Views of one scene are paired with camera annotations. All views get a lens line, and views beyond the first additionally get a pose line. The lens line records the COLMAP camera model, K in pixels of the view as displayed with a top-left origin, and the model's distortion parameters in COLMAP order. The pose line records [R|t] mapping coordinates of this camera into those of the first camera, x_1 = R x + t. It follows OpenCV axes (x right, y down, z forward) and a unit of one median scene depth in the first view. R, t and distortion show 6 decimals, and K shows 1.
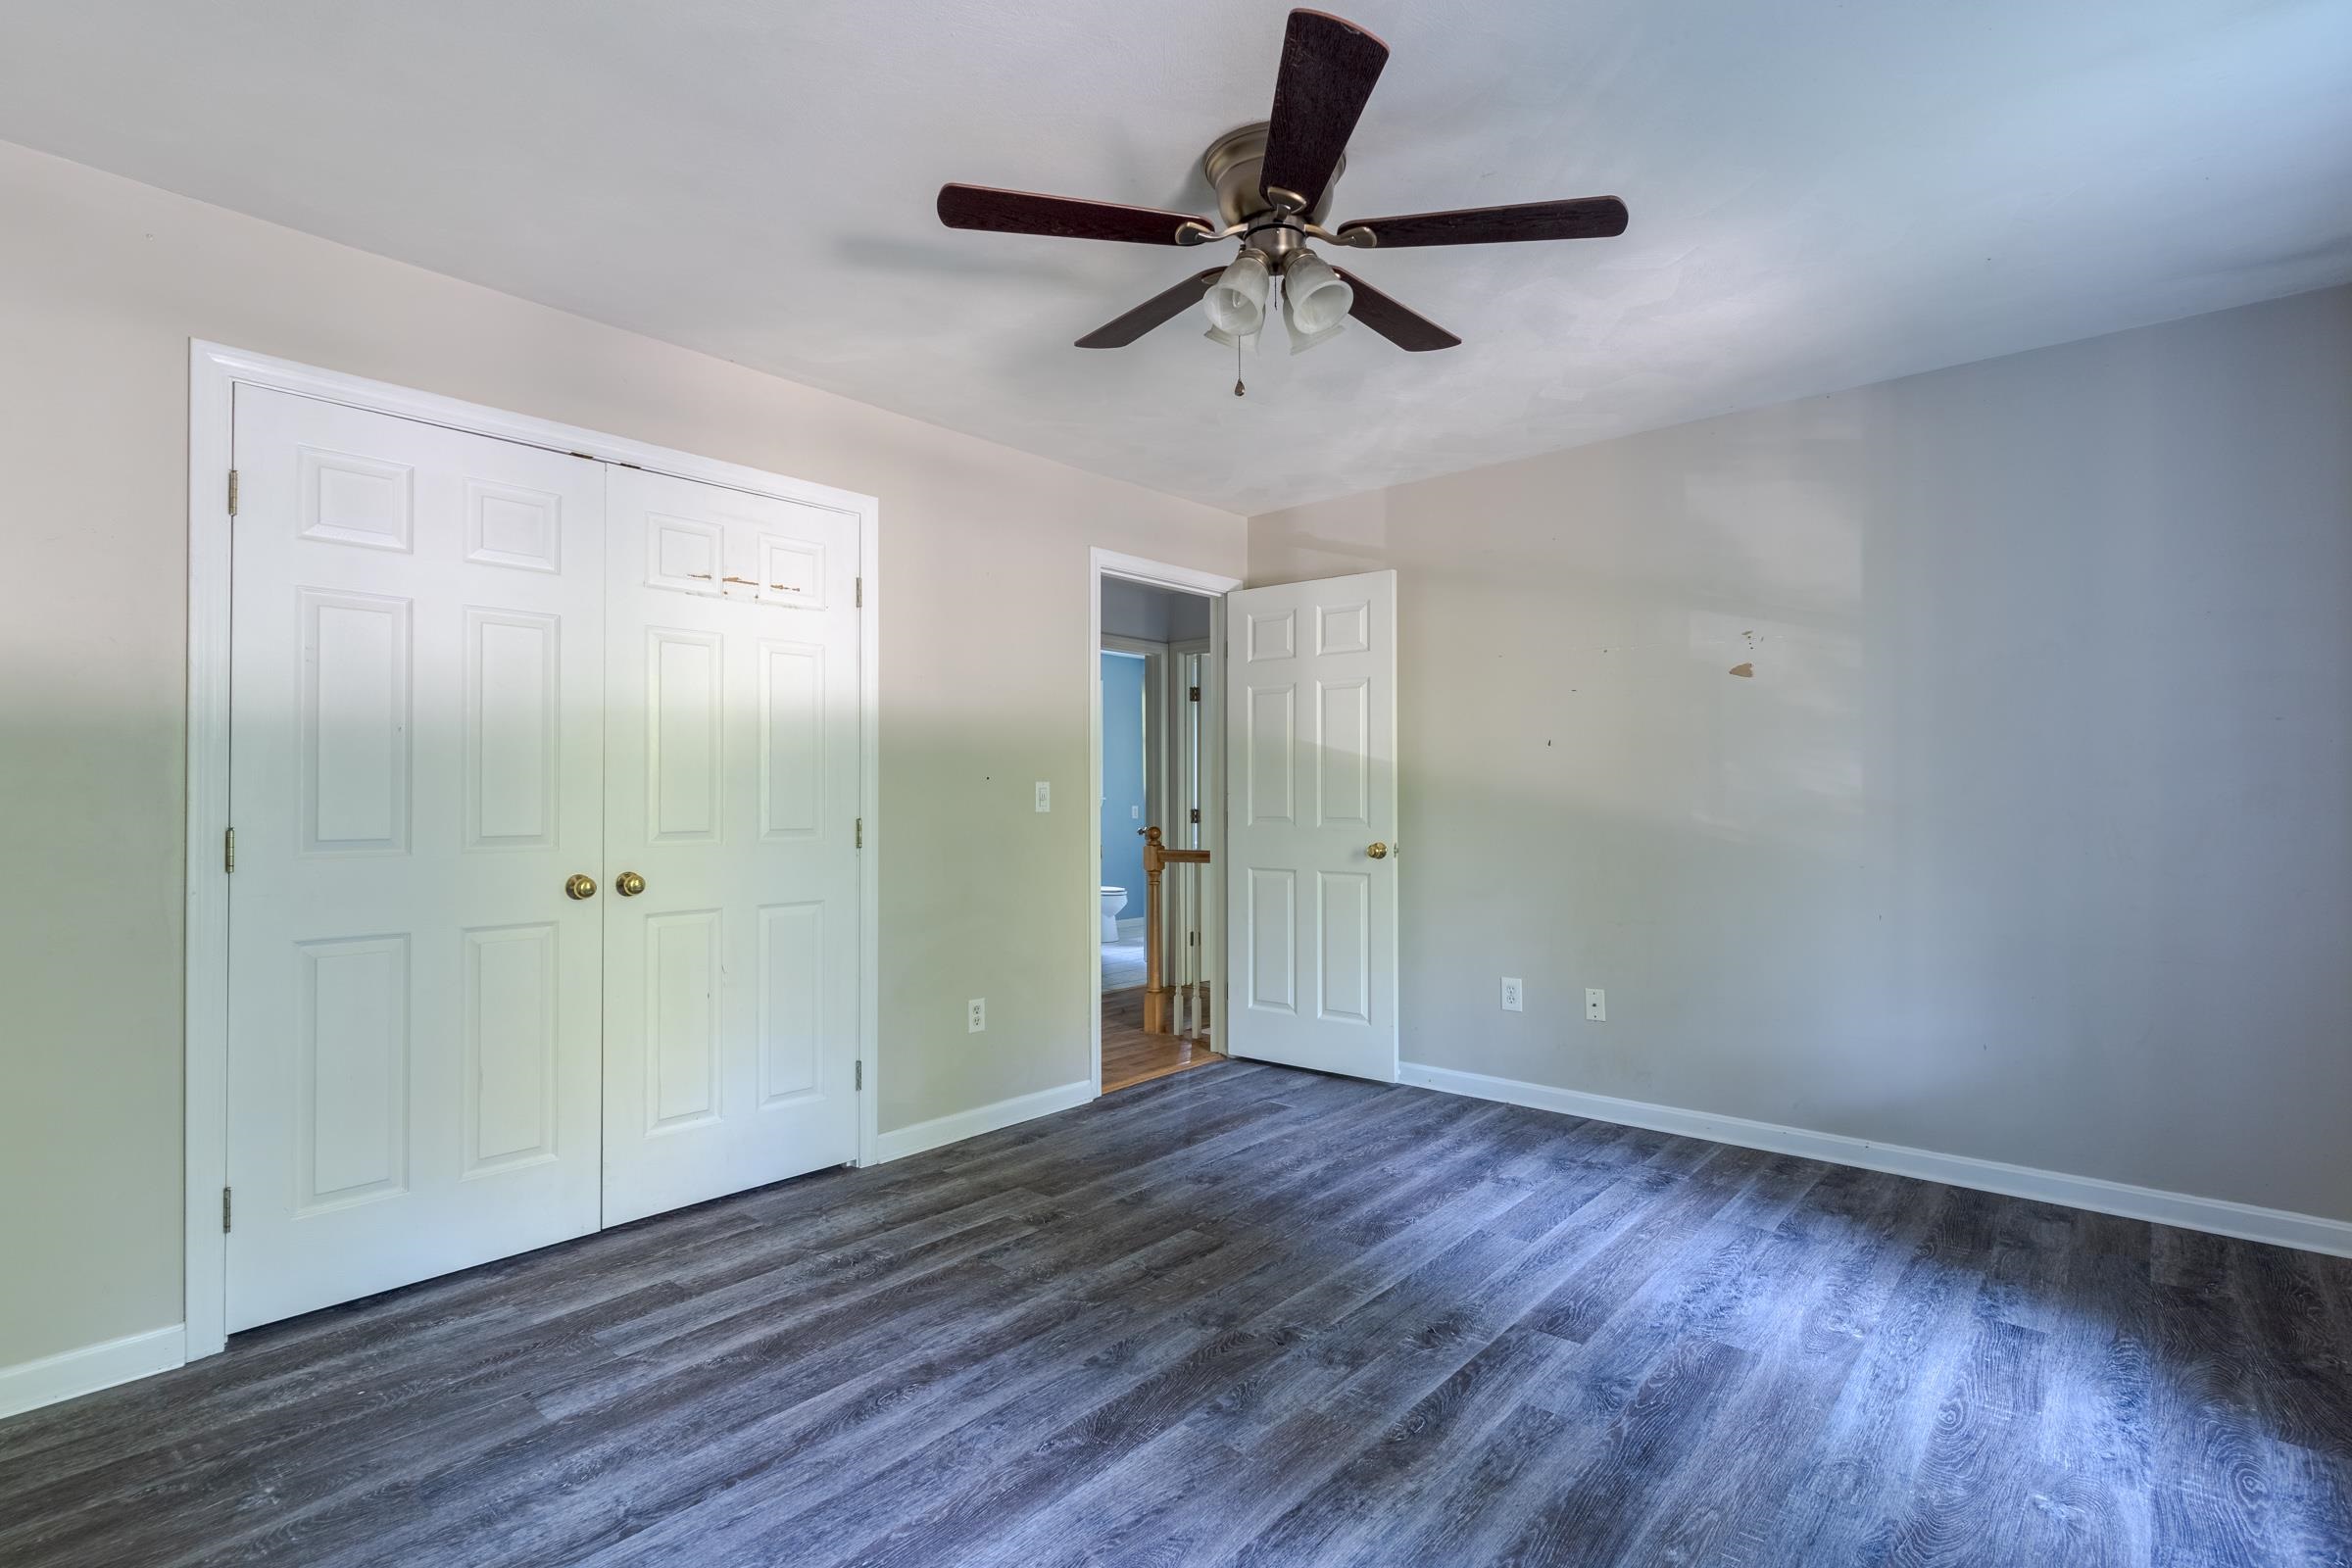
lens RADIAL K [[1121.3, 0, 1192.7], [0, 1121.3, 789.2], [0, 0, 1]] dist [-0.001885, 0.000861]
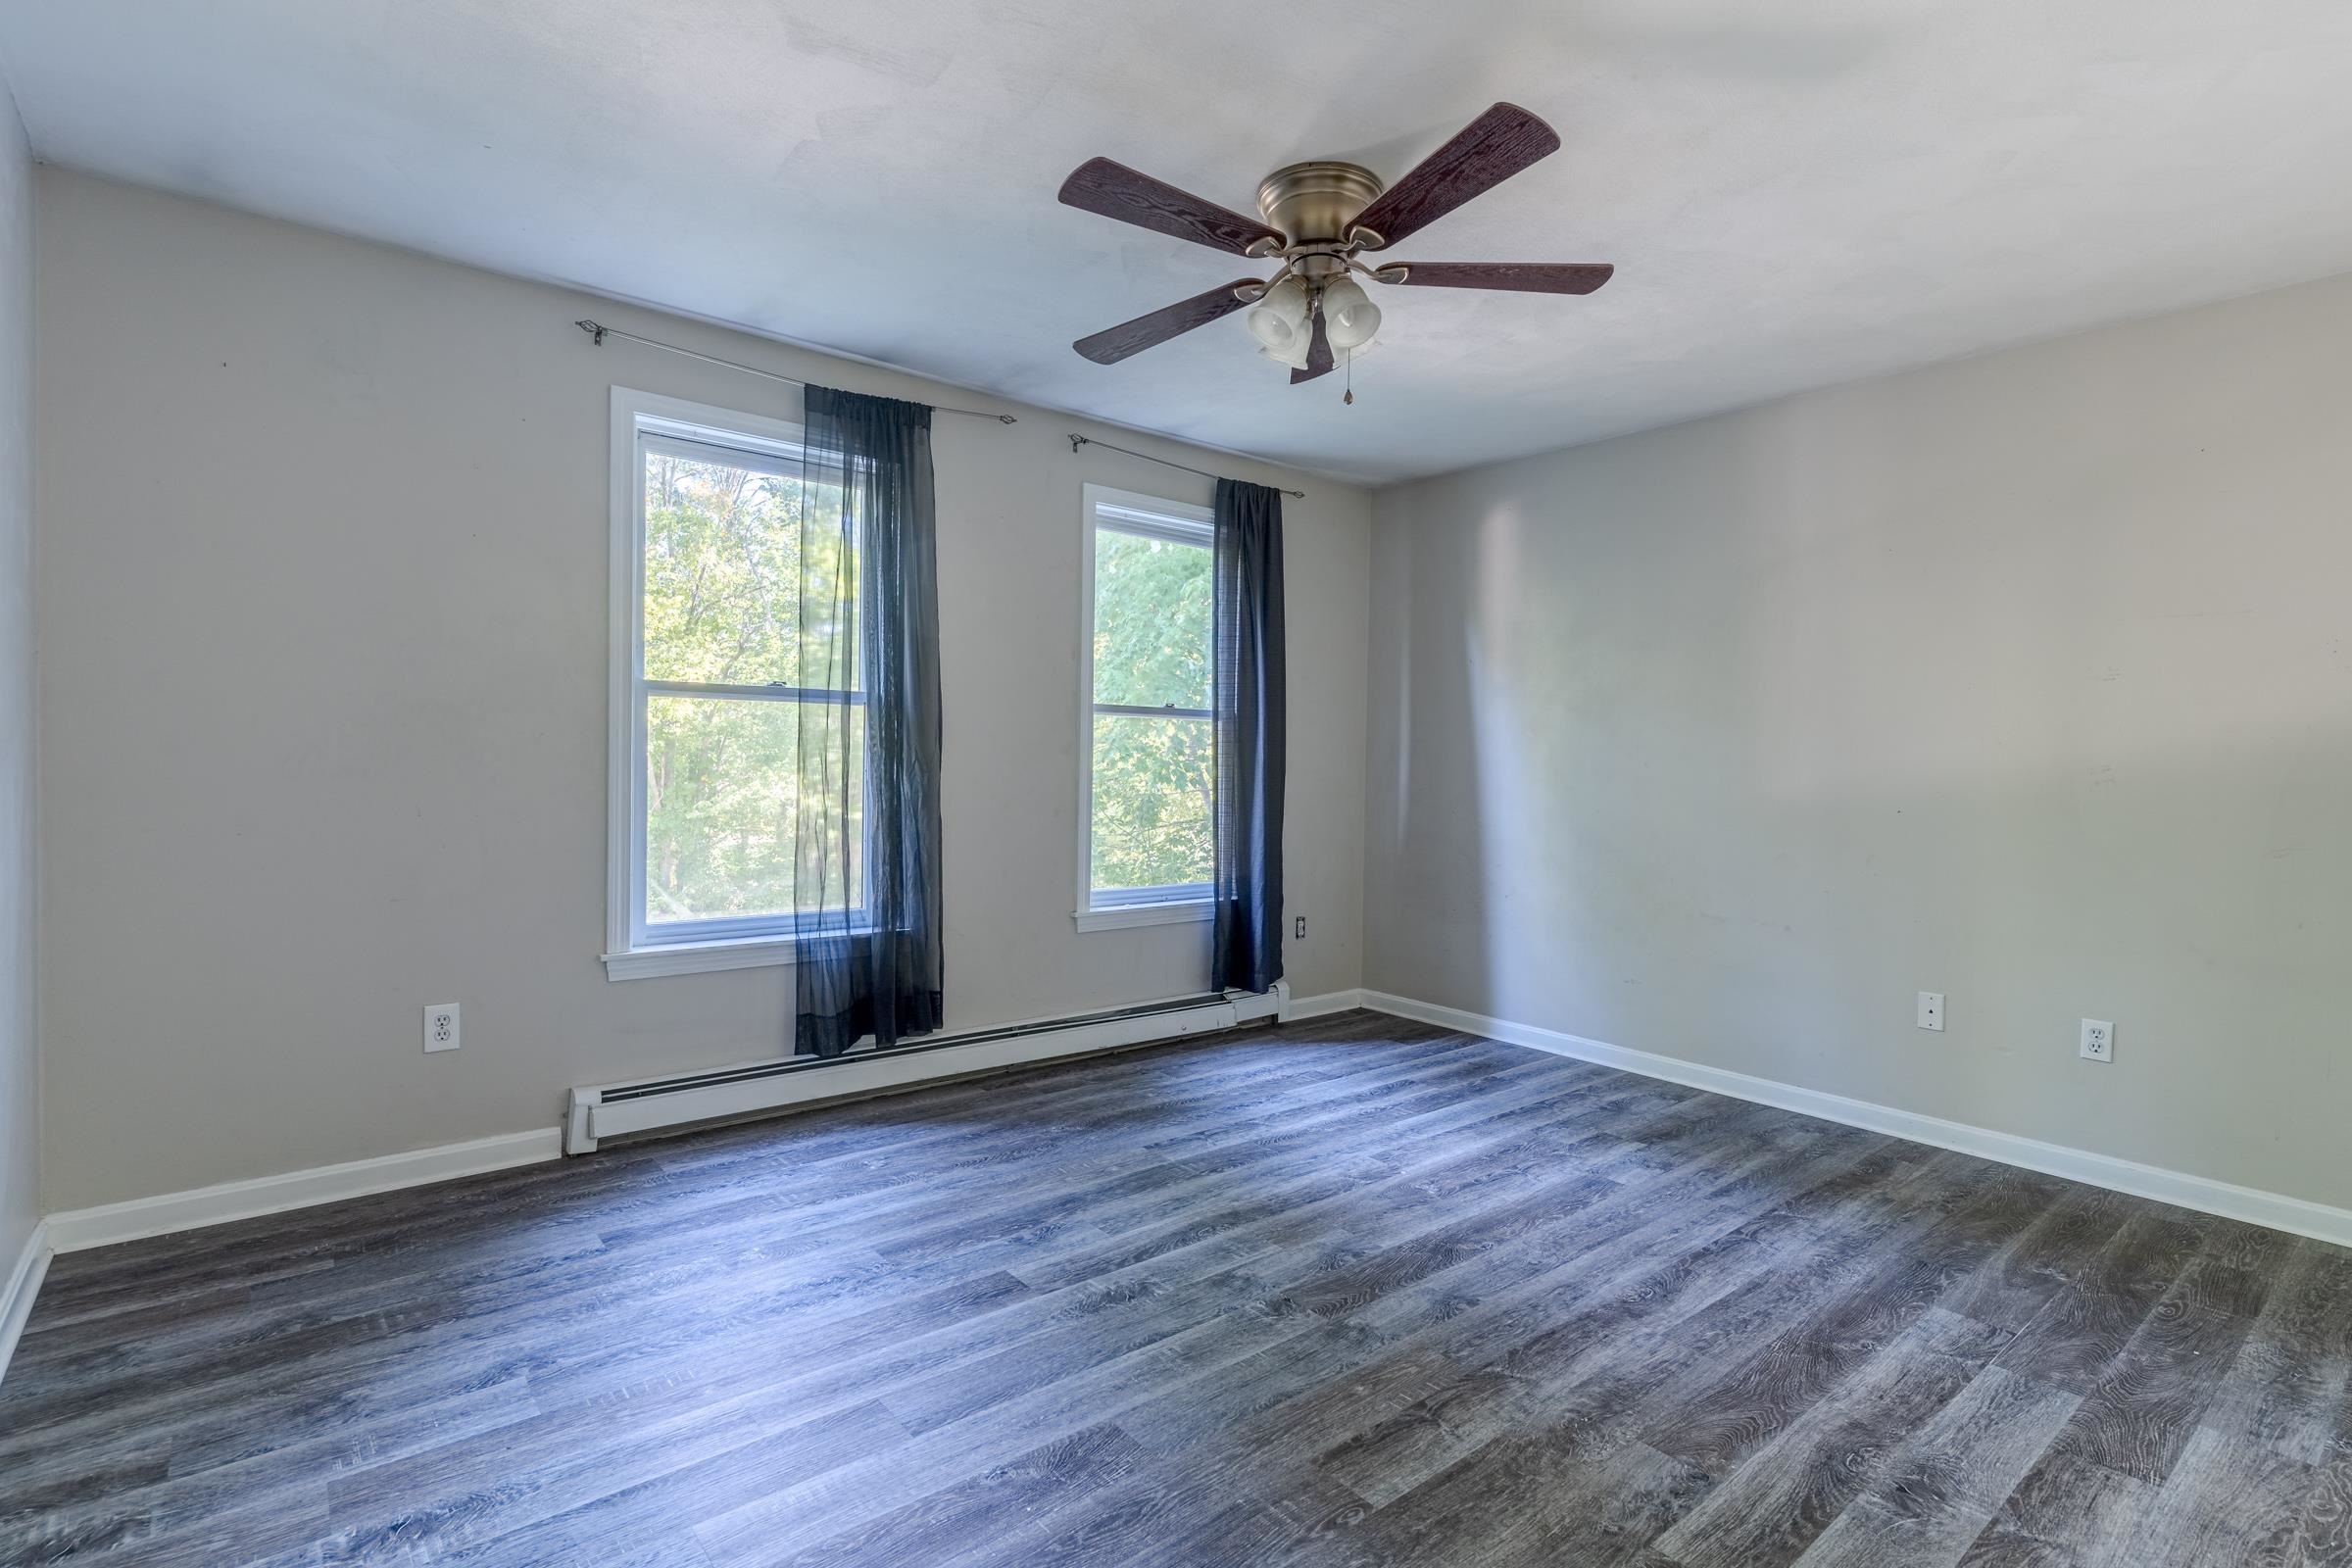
lens RADIAL K [[1121.3, 0, 1173.9], [0, 1121.3, 783.7], [0, 0, 1]] dist [-0.001885, 0.000861]
pose [[-0.982572, -0.016386, 0.185156, -0.001136], [-0.014684, 0.999836, 0.010564, 0.017546], [-0.185299, 0.007661, -0.982652, 2.059385]]
